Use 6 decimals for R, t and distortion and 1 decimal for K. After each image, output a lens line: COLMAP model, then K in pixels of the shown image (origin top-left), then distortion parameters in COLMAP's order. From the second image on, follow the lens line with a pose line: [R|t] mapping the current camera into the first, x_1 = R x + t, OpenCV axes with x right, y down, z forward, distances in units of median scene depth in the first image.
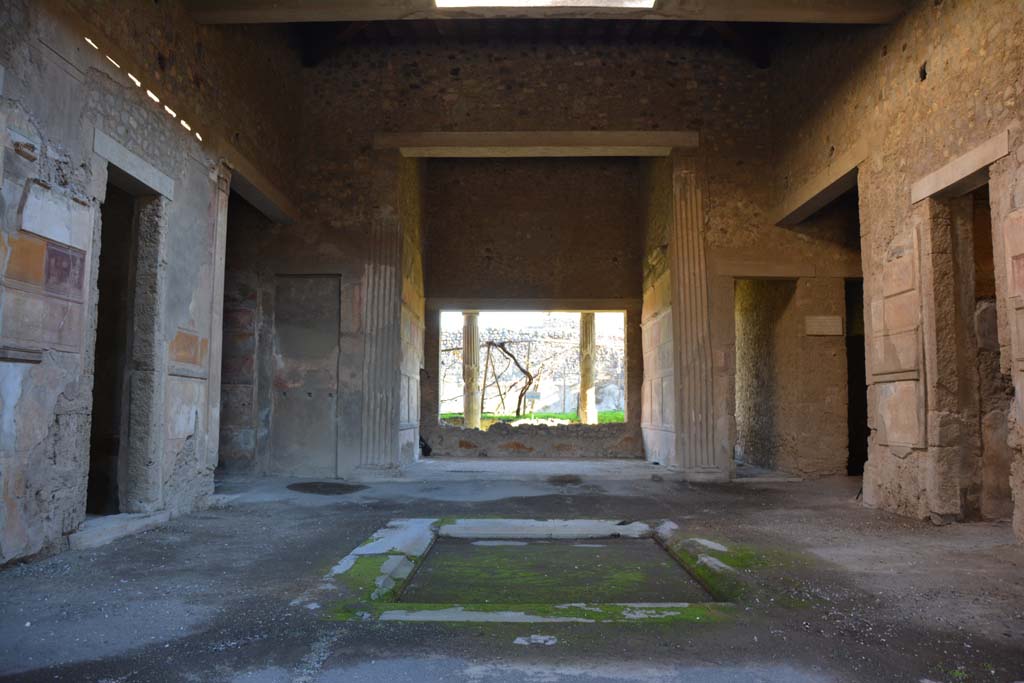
lens RADIAL K [[795.8, 0, 515.4], [0, 795.8, 339.8], [0, 0, 1]] dist [-0.138612, 0.088710]
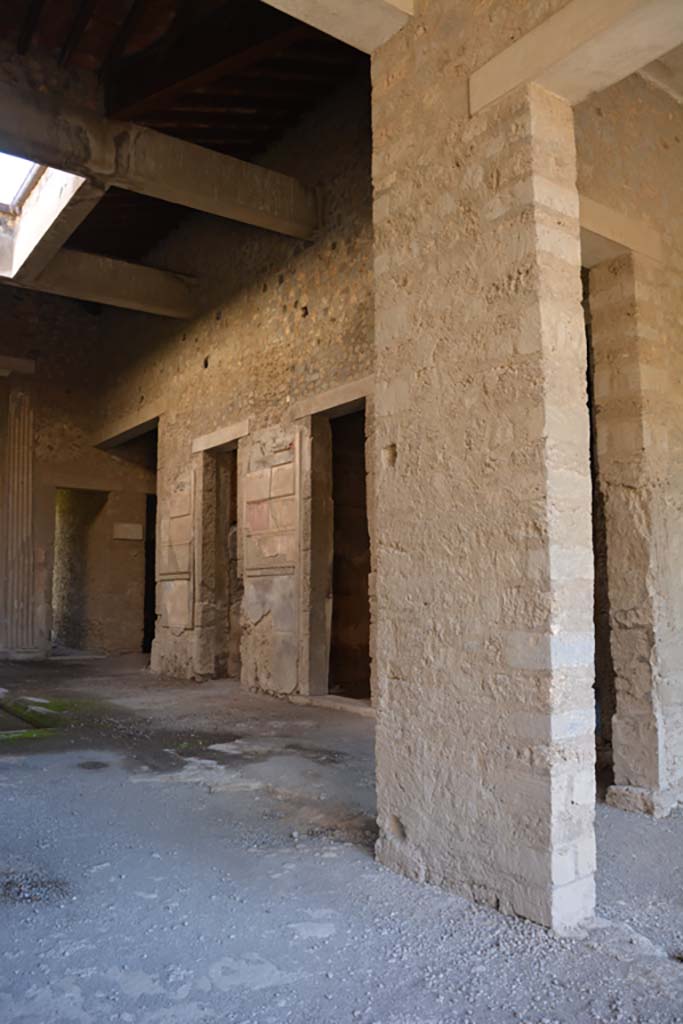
lens RADIAL K [[795.8, 0, 324.6], [0, 795.8, 535.7], [0, 0, 1]] dist [-0.138612, 0.088710]
pose [[0.817467, 0.042420, 0.574411, -0.101071], [-0.048010, 0.998832, -0.005439, -0.029713], [-0.573971, -0.023131, 0.818549, -0.299625]]
